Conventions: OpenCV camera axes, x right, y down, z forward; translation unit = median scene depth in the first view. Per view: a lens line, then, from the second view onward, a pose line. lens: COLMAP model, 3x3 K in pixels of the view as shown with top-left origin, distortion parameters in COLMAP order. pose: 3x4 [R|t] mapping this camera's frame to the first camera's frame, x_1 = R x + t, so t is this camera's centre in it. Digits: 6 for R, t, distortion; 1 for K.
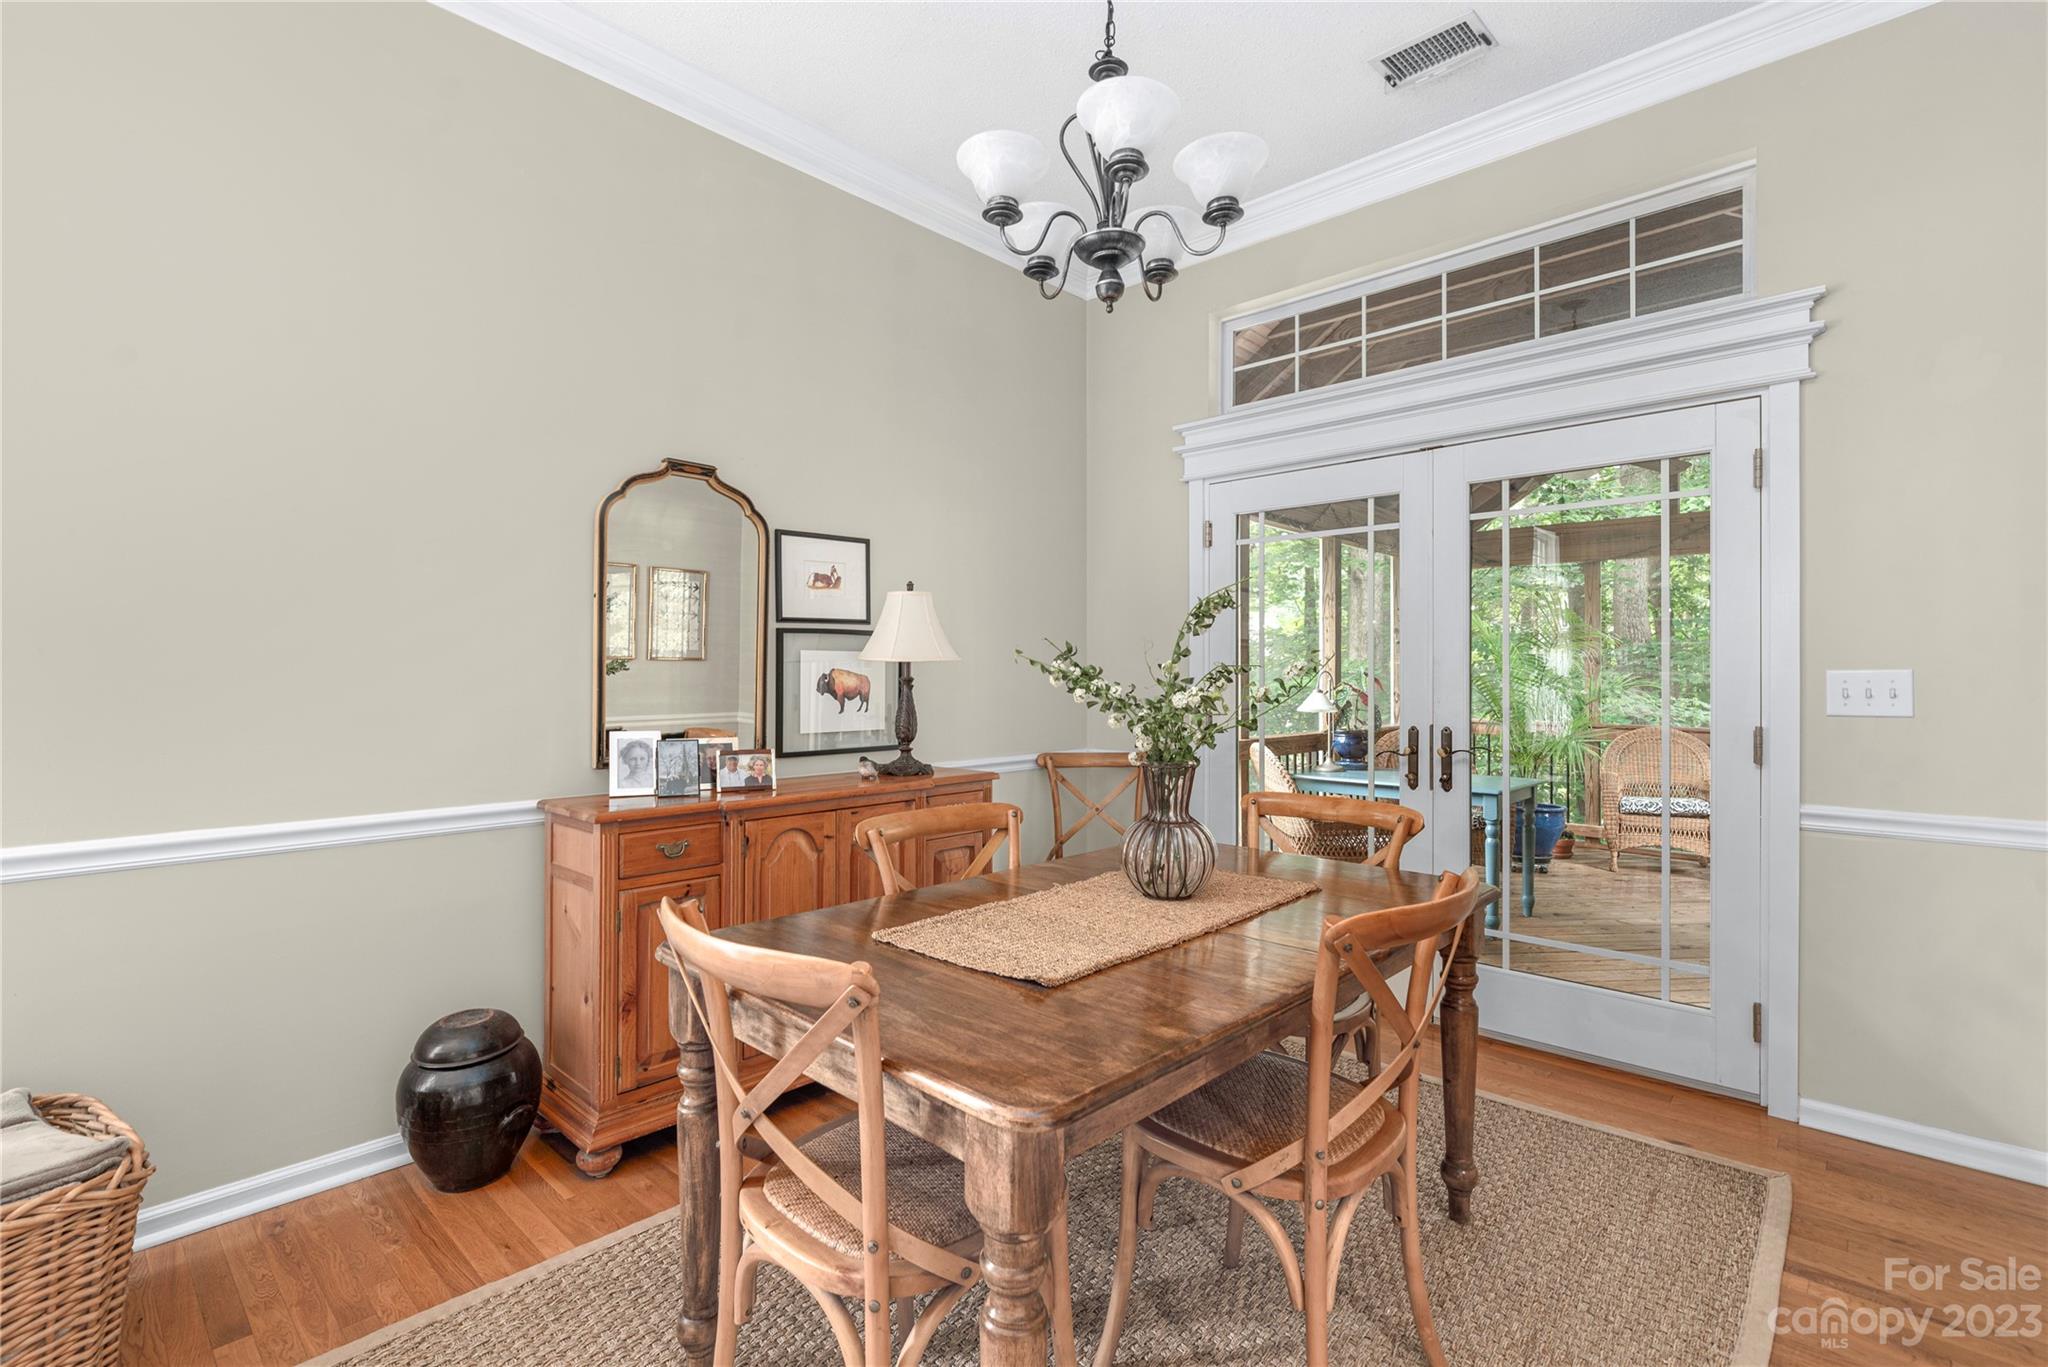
lens RADIAL K [[960.1, 0, 1020.0], [0, 960.1, 671.3], [0, 0, 1]] dist [0.002574, 0.000448]
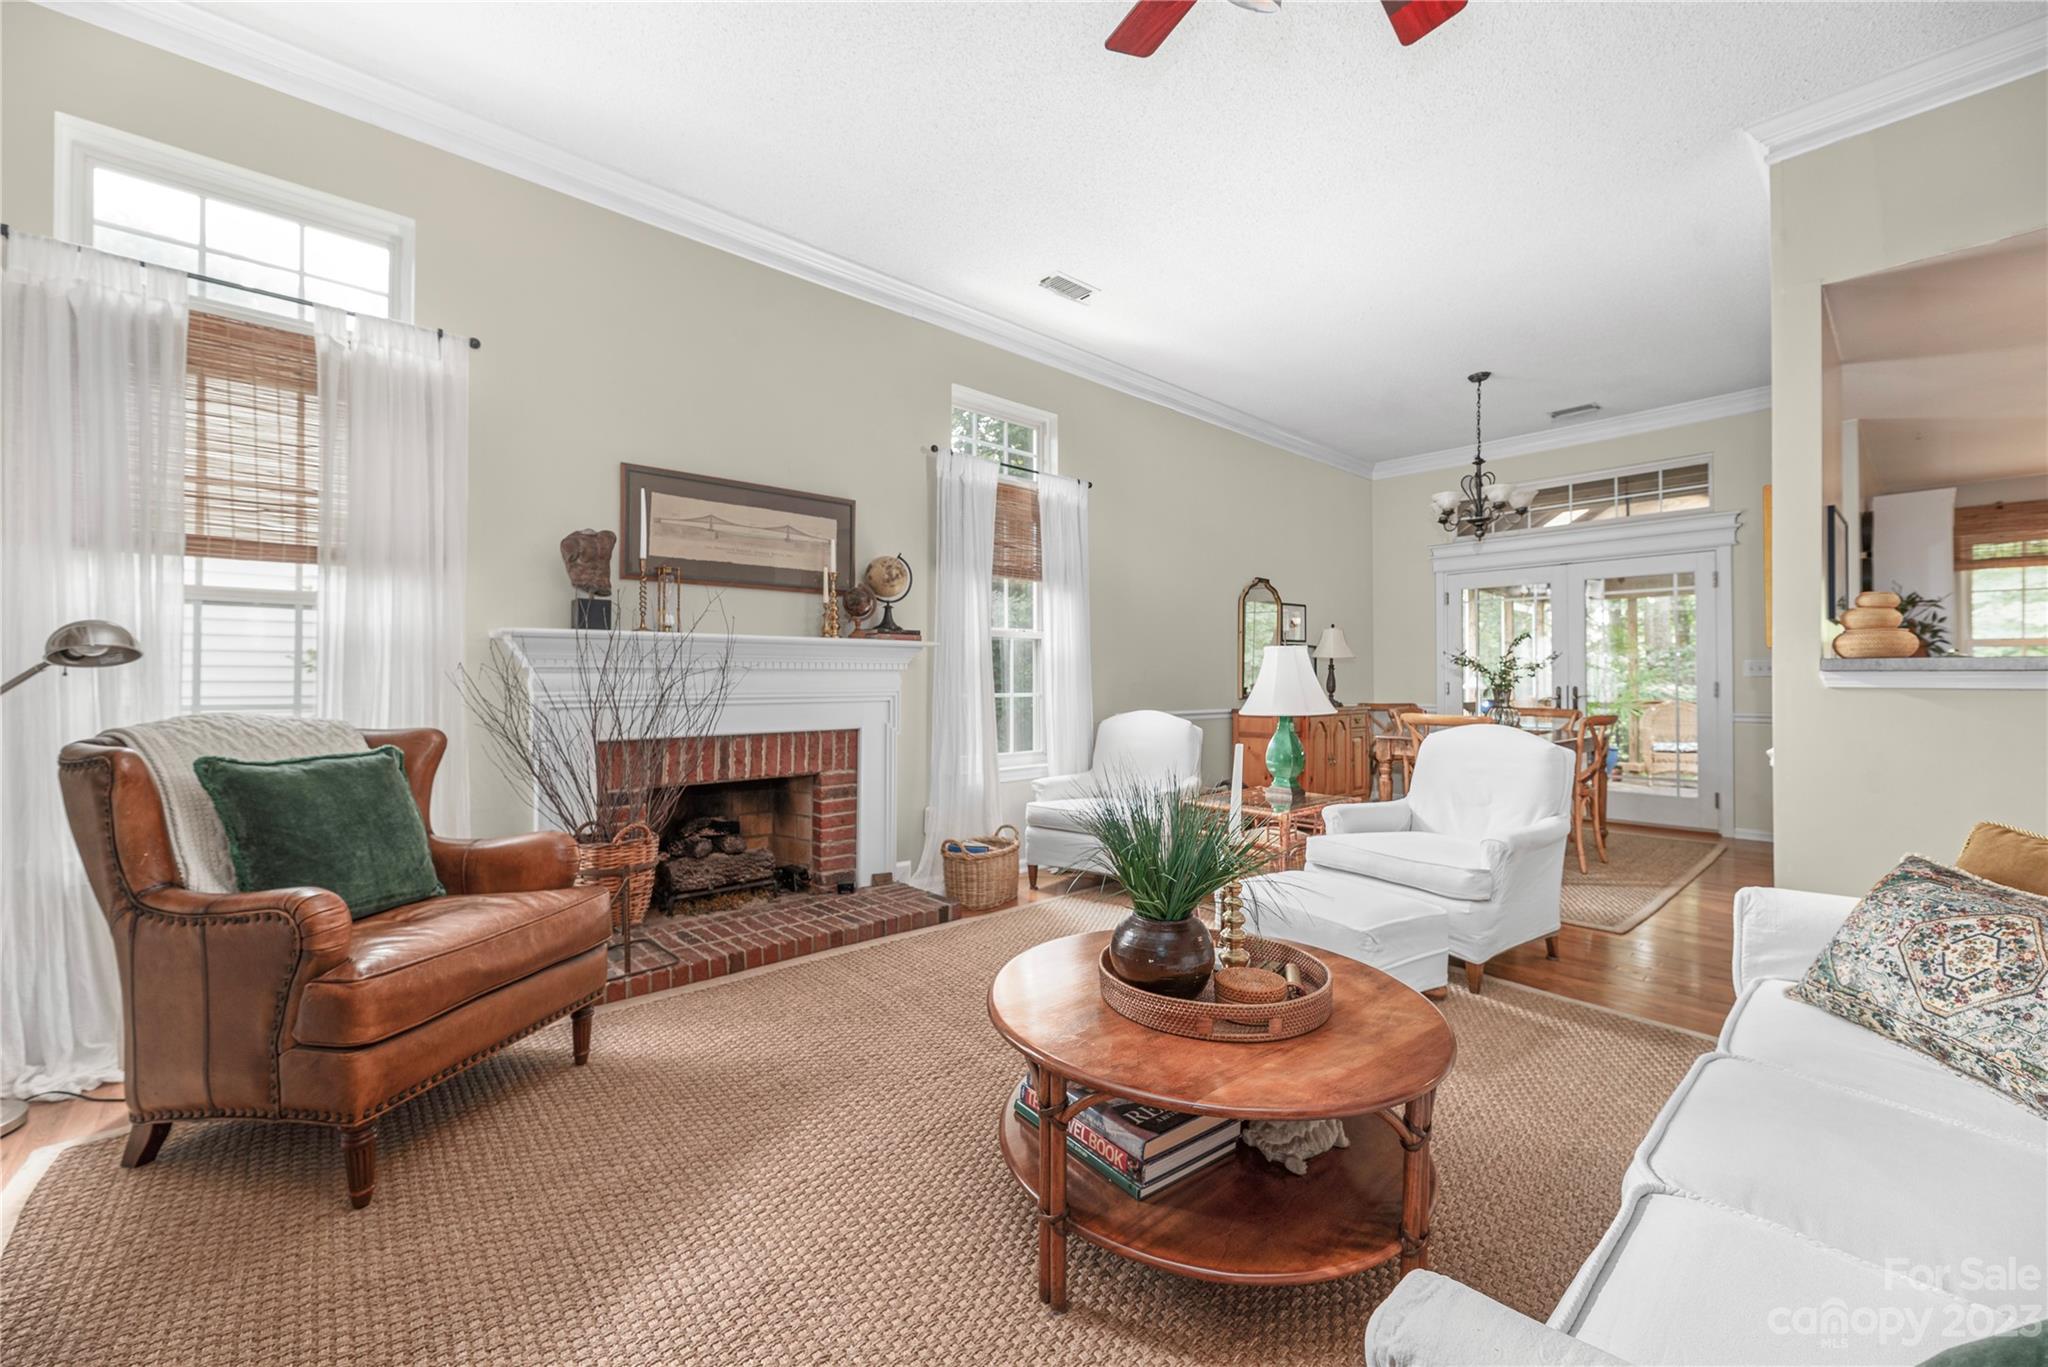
lens RADIAL K [[834.6, 0, 1020.6], [0, 834.6, 673.1], [0, 0, 1]] dist [0.000231, -0.000419]
pose [[0.996564, -0.005102, -0.082664, -0.743746], [0.004592, 0.999969, -0.006367, 0.036291], [0.082694, 0.005966, 0.996557, -1.141688]]
